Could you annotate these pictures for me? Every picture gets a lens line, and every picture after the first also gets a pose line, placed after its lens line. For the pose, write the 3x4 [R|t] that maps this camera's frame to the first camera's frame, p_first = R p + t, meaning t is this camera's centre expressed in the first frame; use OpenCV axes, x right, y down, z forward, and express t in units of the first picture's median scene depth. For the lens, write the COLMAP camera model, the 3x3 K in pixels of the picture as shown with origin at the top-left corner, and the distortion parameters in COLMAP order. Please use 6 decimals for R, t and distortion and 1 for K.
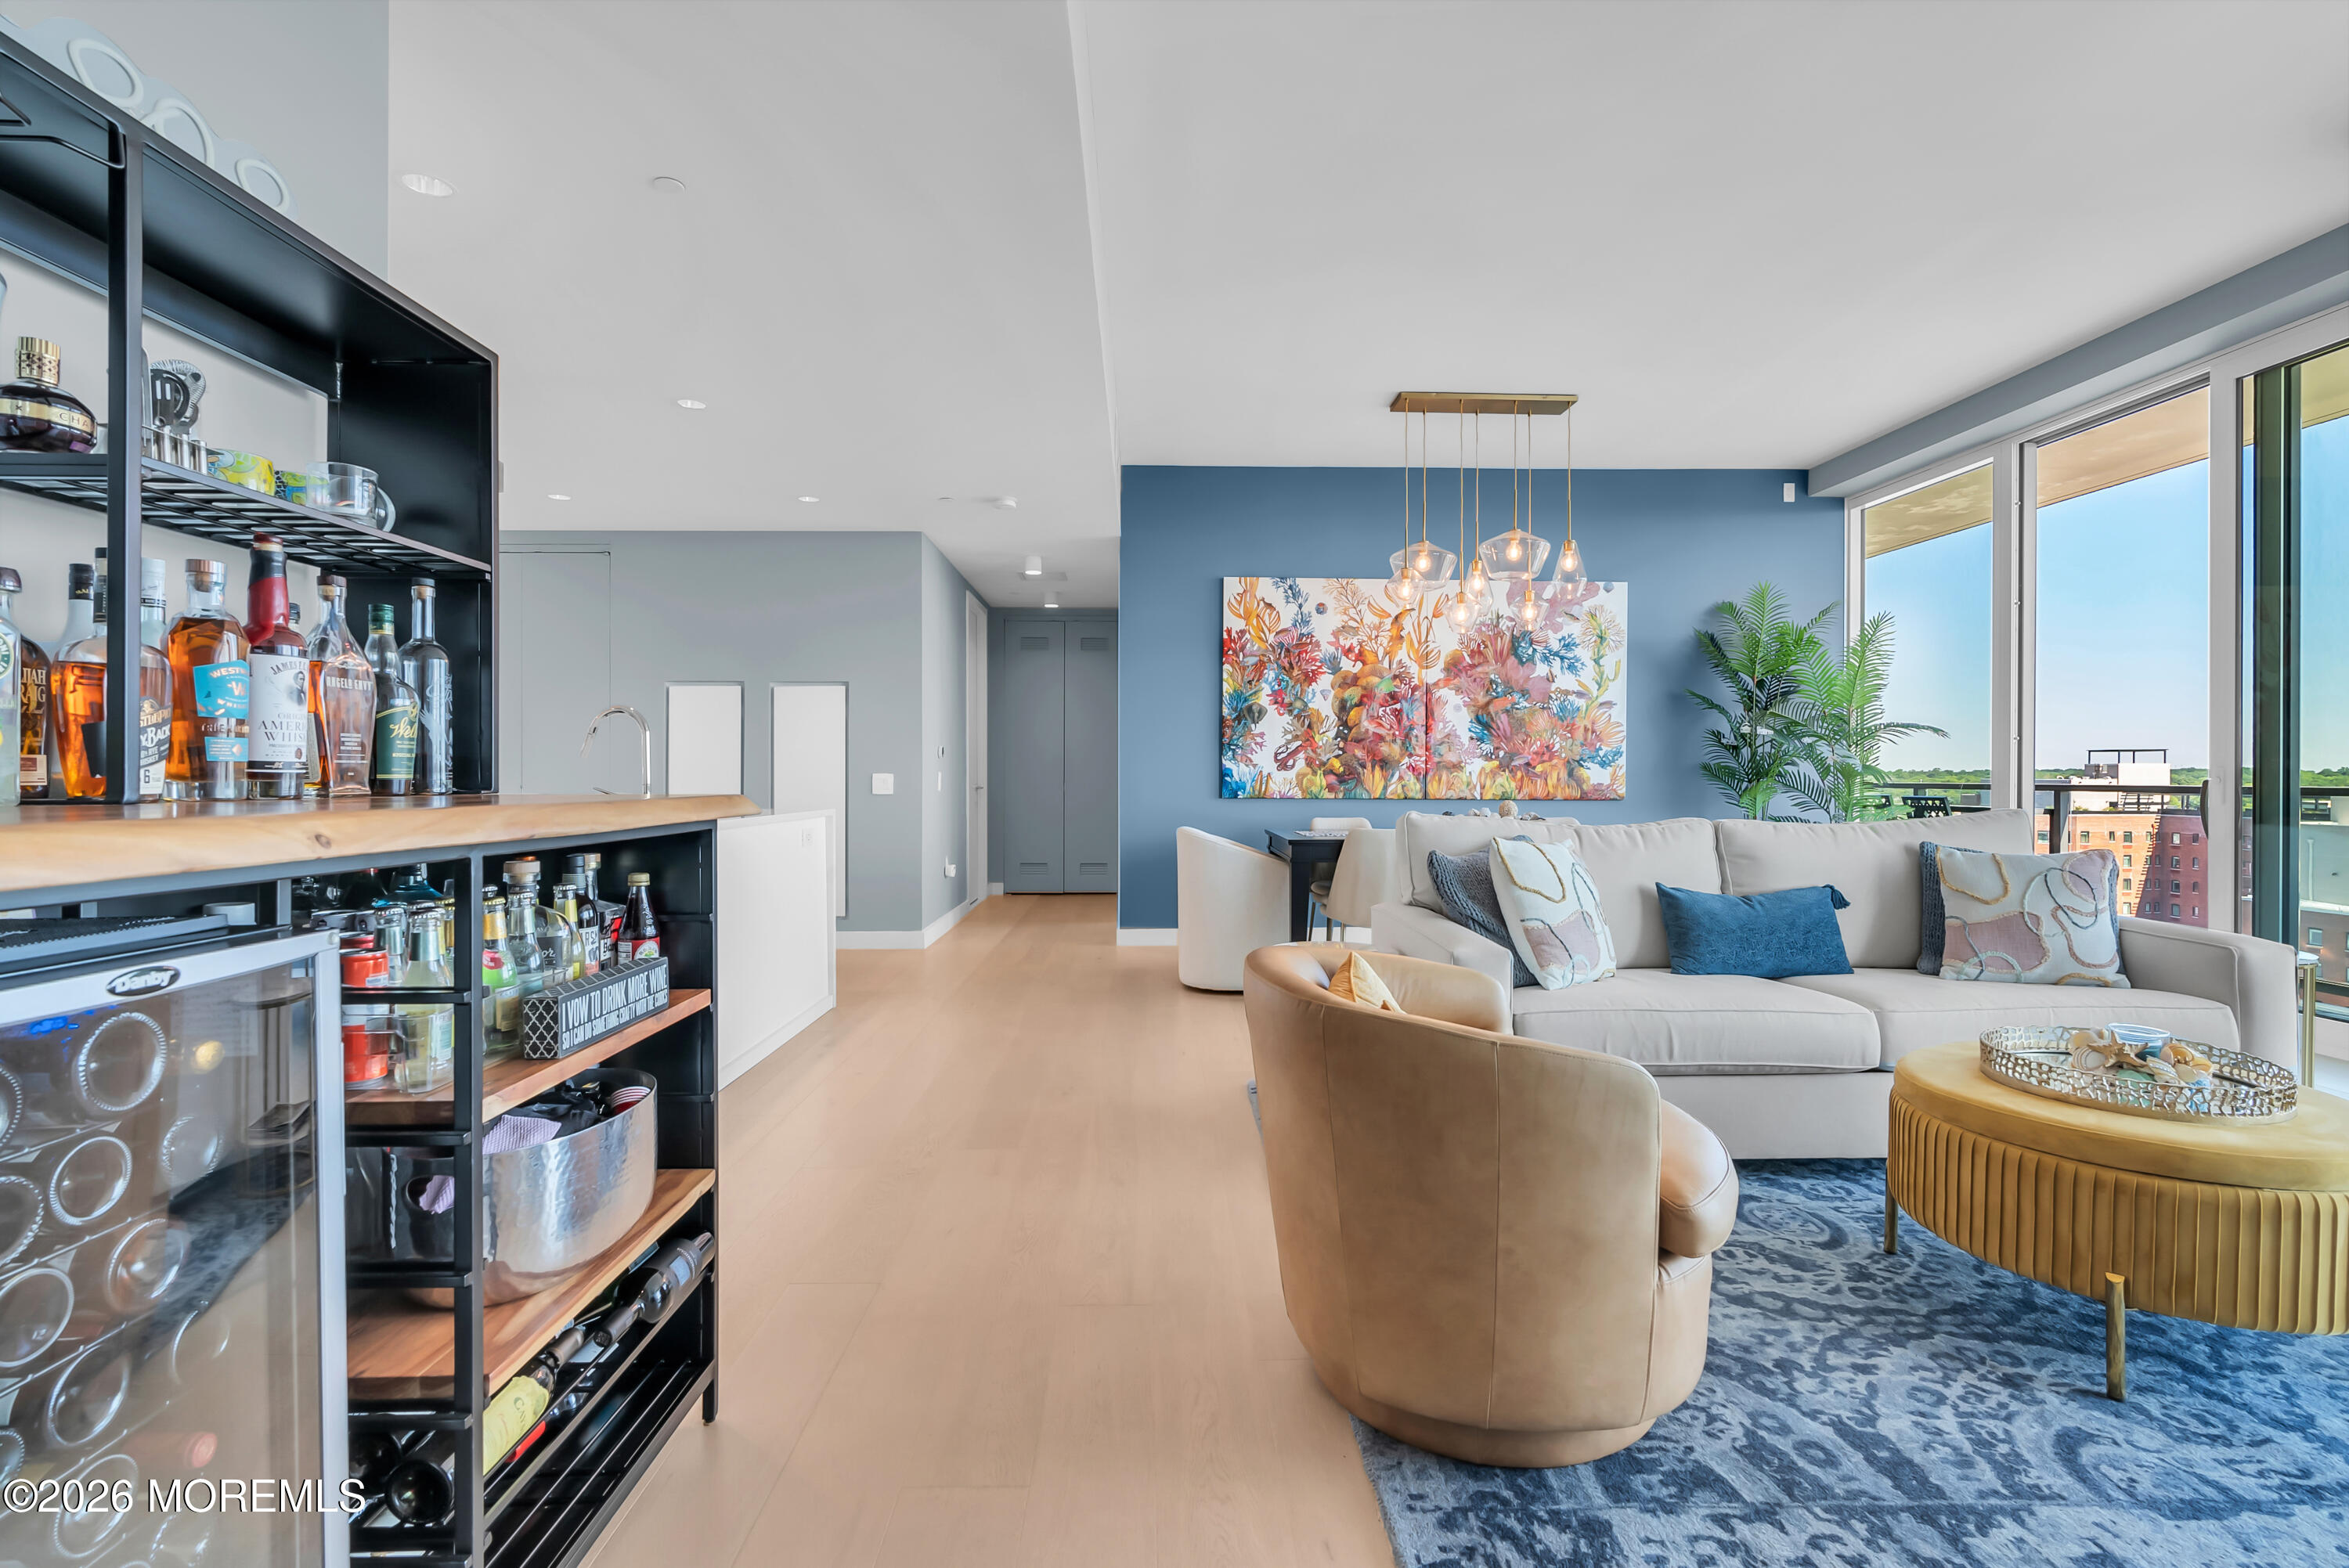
lens RADIAL K [[1064.1, 0, 1214.0], [0, 1064.1, 787.5], [0, 0, 1]] dist [-0.013621, 0.005630]
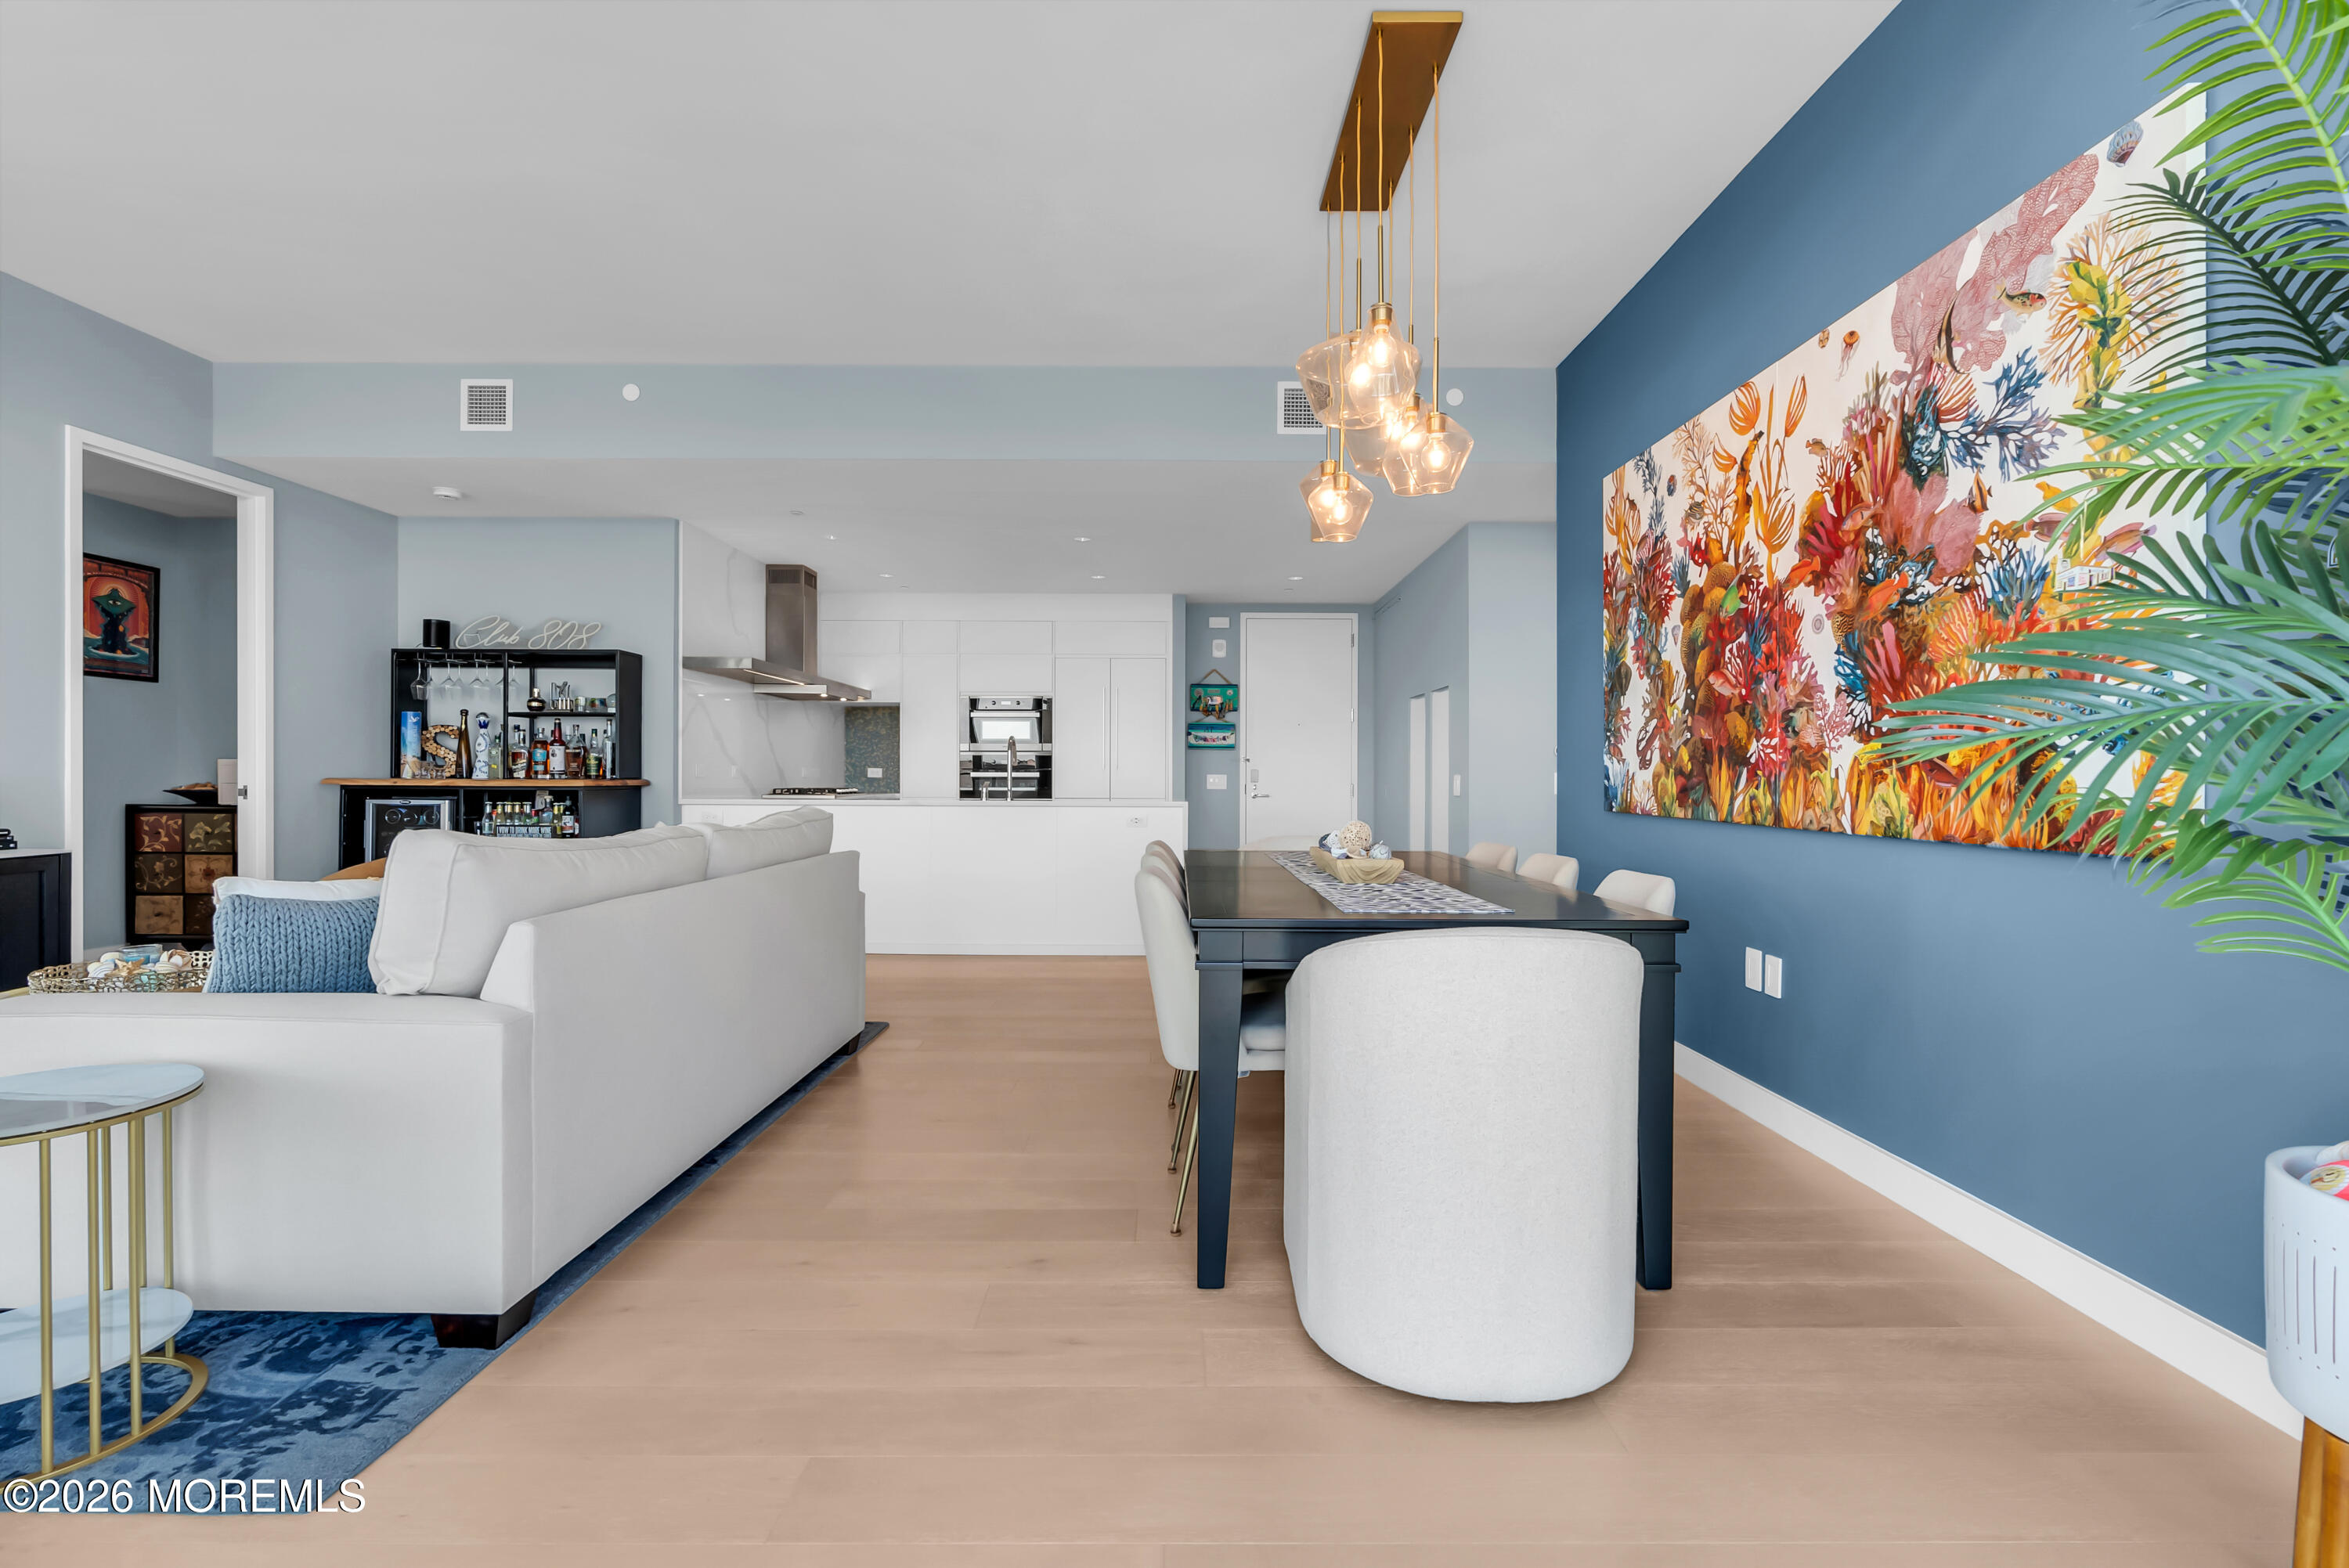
lens RADIAL K [[1064.1, 0, 1180.1], [0, 1064.1, 779.7], [0, 0, 1]] dist [-0.013621, 0.005630]
pose [[-0.025312, 0.002973, -0.999675, 0.679705], [-0.015328, 0.999877, 0.003362, -0.007715], [0.999562, 0.015408, -0.025263, 0.752687]]
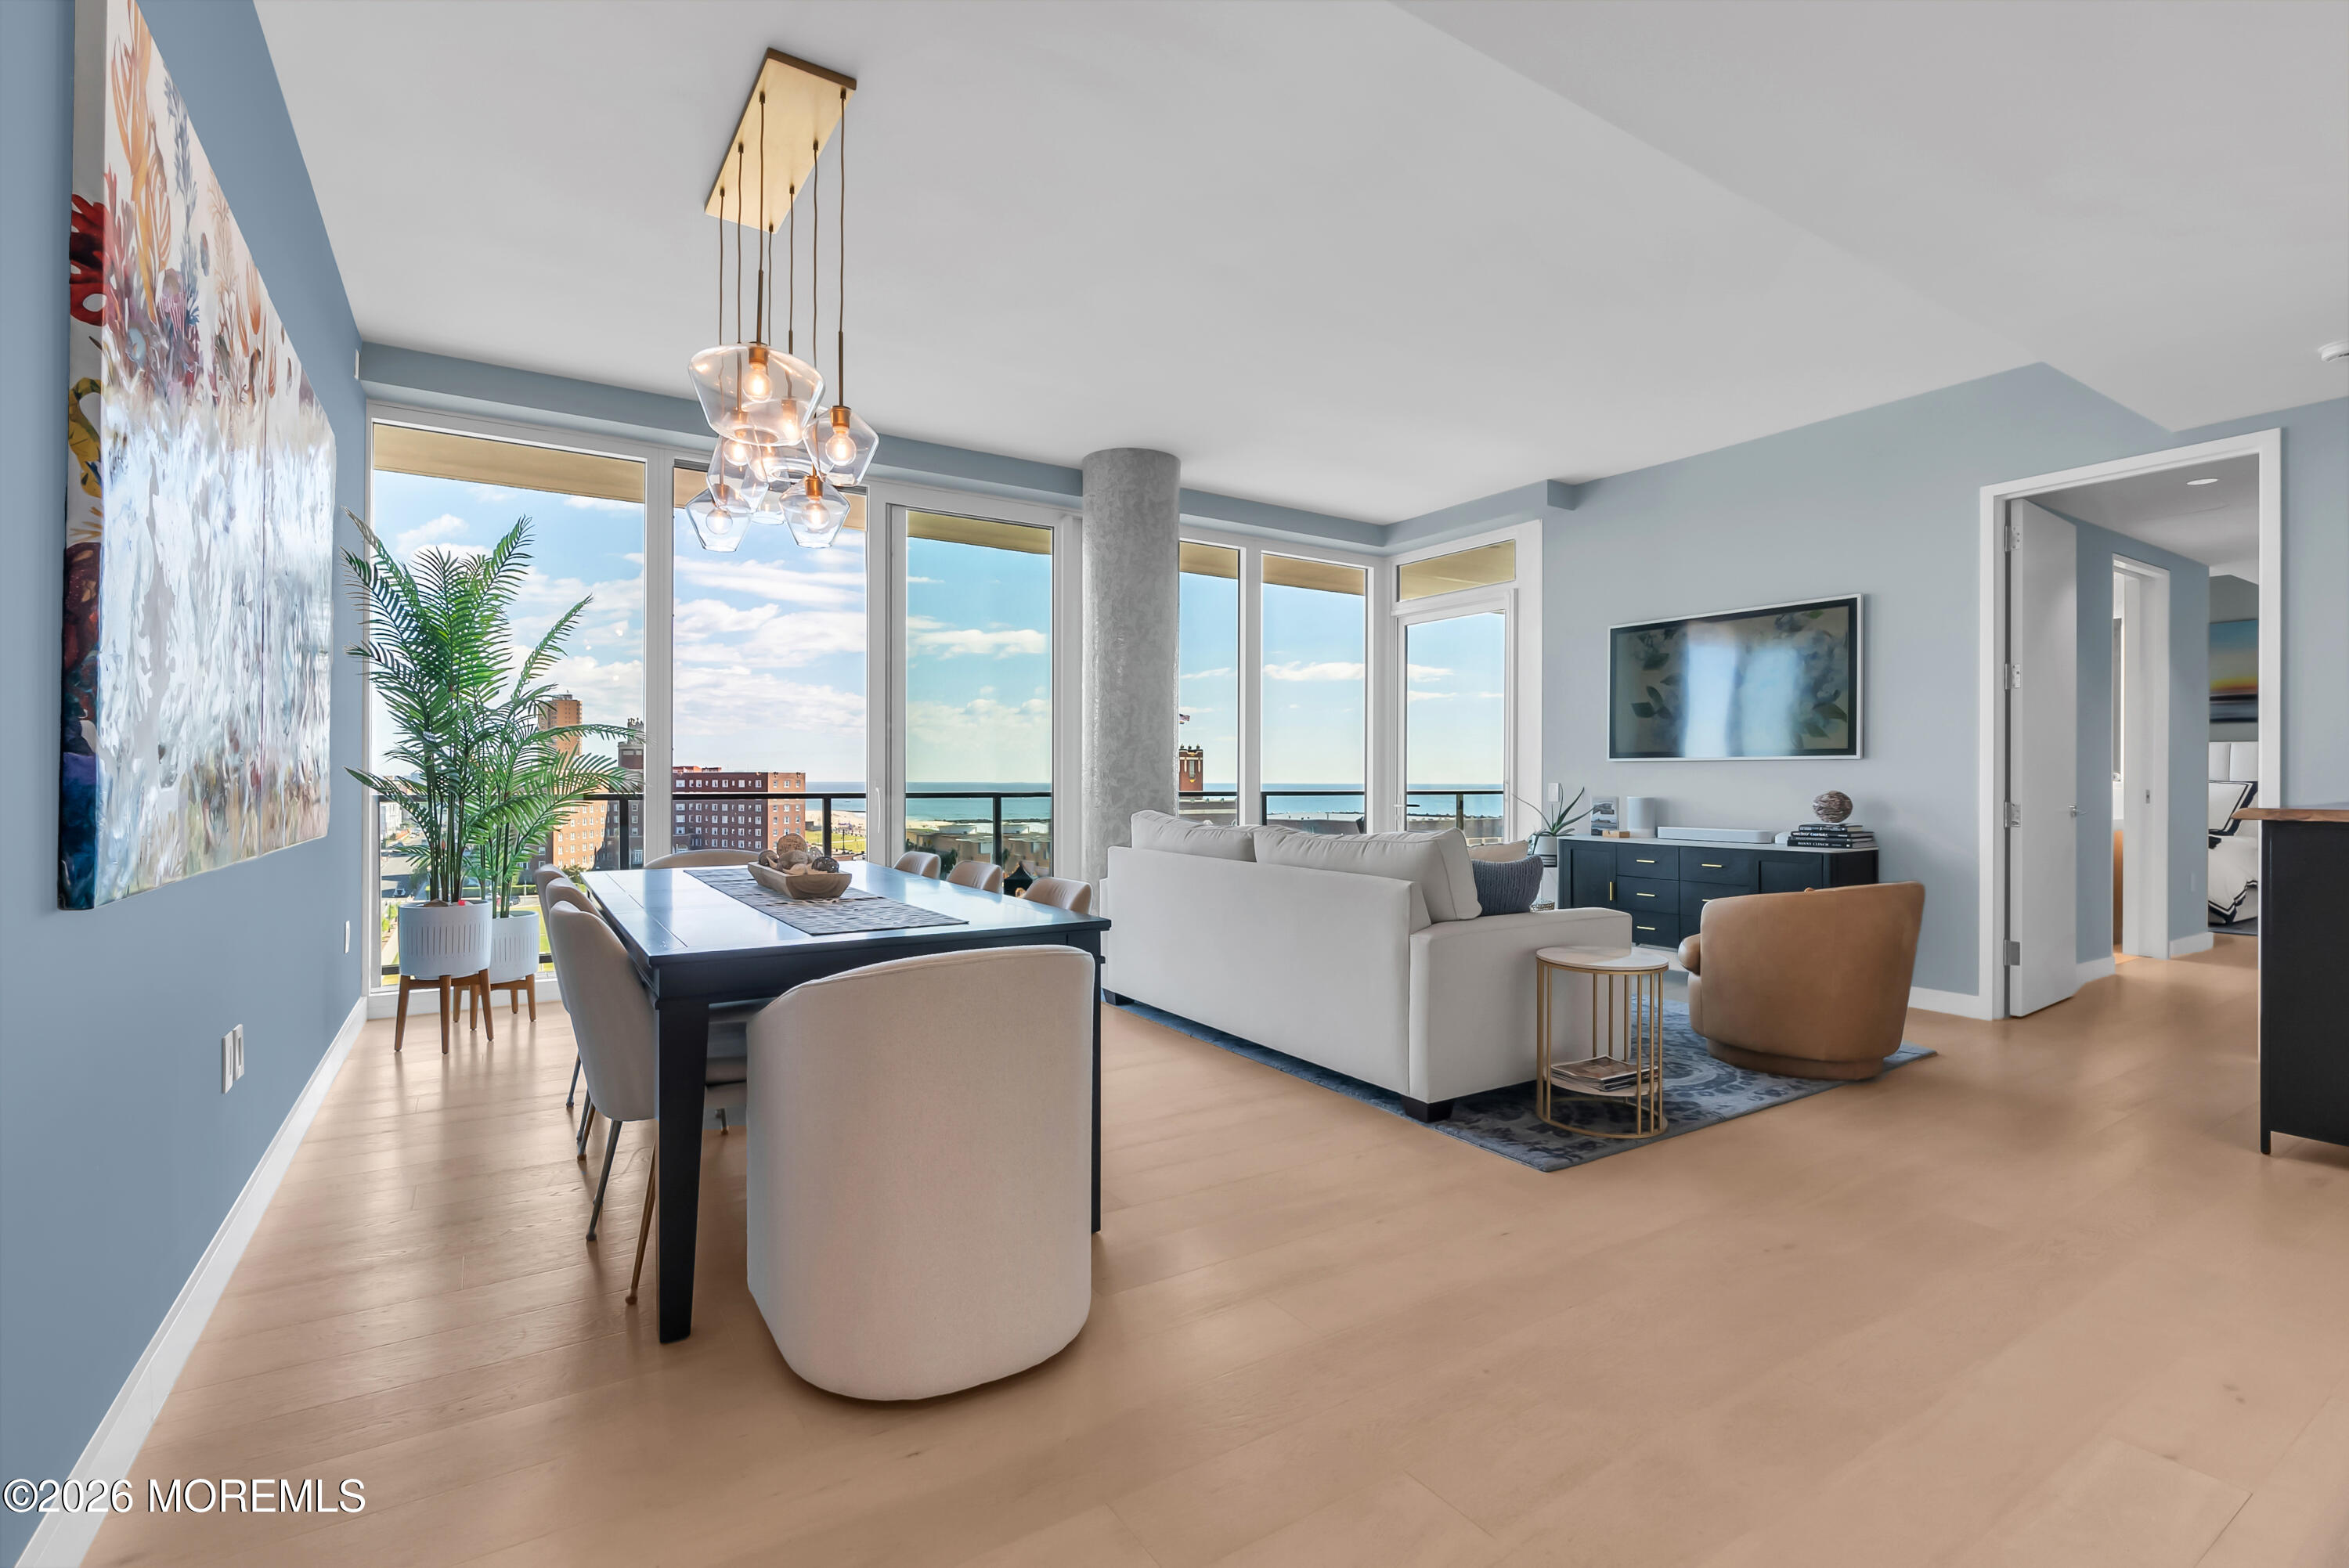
lens RADIAL K [[1064.1, 0, 1170.0], [0, 1064.1, 778.7], [0, 0, 1]] dist [-0.013621, 0.005630]
pose [[-0.512900, -0.002098, 0.858446, -0.302297], [0.006803, 0.999956, 0.006508, -0.017187], [-0.858421, 0.009178, -0.512863, 0.922388]]
